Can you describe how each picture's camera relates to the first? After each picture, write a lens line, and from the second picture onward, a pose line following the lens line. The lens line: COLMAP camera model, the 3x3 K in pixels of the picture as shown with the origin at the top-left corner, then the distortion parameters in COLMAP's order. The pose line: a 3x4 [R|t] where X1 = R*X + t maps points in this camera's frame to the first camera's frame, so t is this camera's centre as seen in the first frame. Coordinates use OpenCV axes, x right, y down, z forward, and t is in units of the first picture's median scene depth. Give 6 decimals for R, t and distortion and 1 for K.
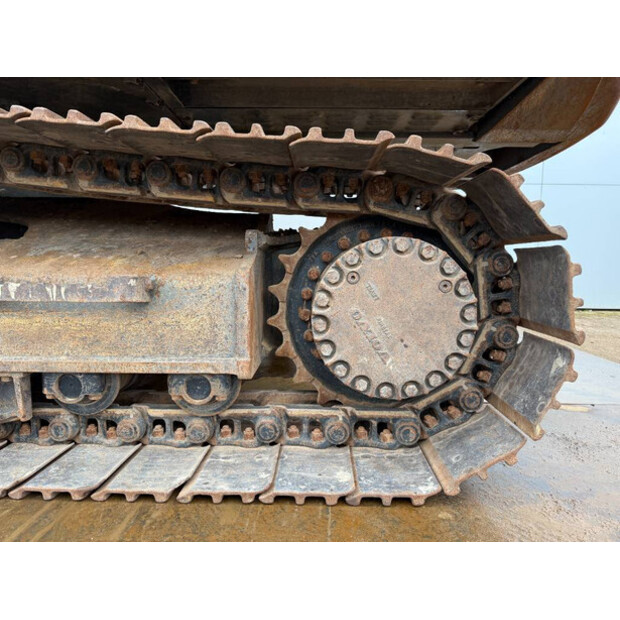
lens RADIAL K [[428.3, 0, 310.0], [0, 428.3, 310.0], [0, 0, 1]] dist [0.005328, 0.000561]
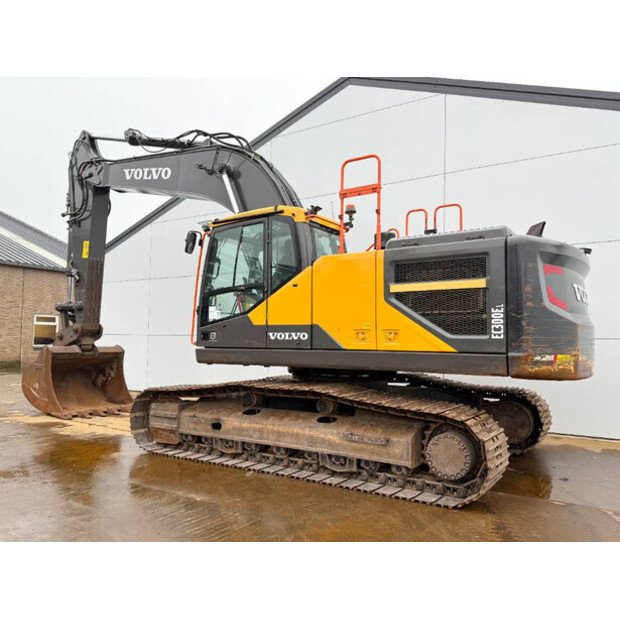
lens RADIAL K [[524.7, 0, 310.0], [0, 524.7, 310.0], [0, 0, 1]] dist [0.107097, -0.237286]
pose [[0.841375, -0.027399, -0.539756, 1.534246], [-0.058450, 0.988243, -0.141277, -0.464508], [0.537281, 0.150415, 0.829882, -3.266155]]
